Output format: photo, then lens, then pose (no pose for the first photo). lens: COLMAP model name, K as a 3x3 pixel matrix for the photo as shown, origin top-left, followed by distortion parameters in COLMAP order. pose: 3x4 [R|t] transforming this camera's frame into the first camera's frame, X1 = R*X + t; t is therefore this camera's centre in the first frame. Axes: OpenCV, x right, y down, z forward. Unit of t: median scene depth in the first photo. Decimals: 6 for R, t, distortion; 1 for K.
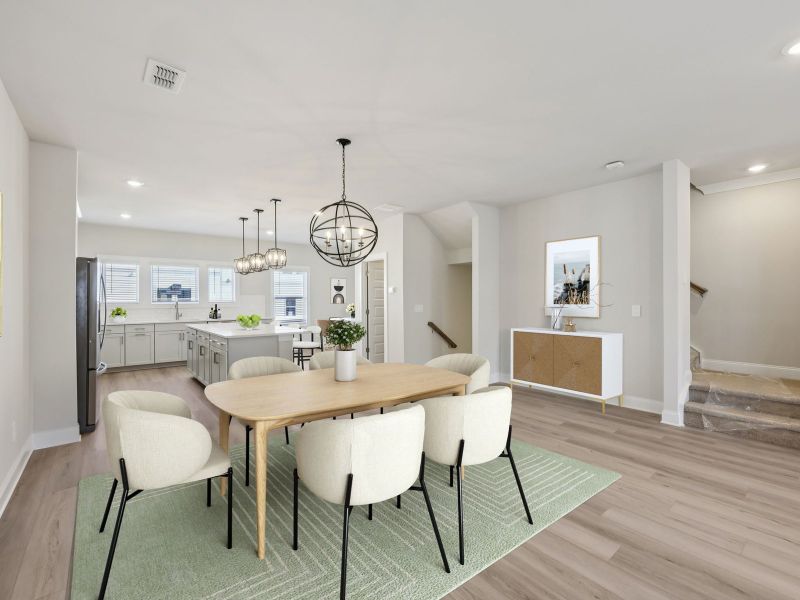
lens RADIAL K [[385.1, 0, 410.7], [0, 385.1, 298.9], [0, 0, 1]] dist [-0.000335, -0.000206]
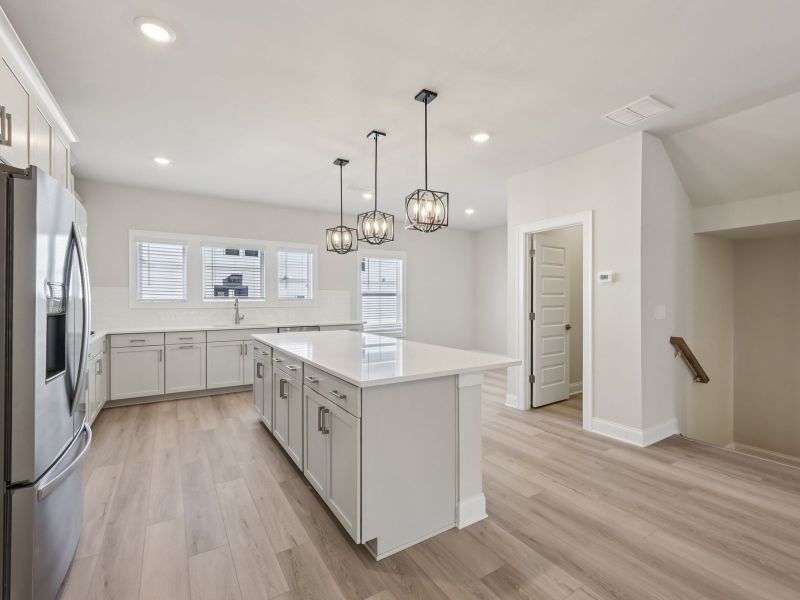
lens RADIAL K [[365.1, 0, 396.8], [0, 365.1, 300.0], [0, 0, 1]] dist [-0.000260, -0.000182]
pose [[0.992484, 0.004062, -0.122307, -0.255506], [-0.003735, 0.999989, 0.002906, 0.007174], [0.122318, -0.002428, 0.992488, 0.405853]]
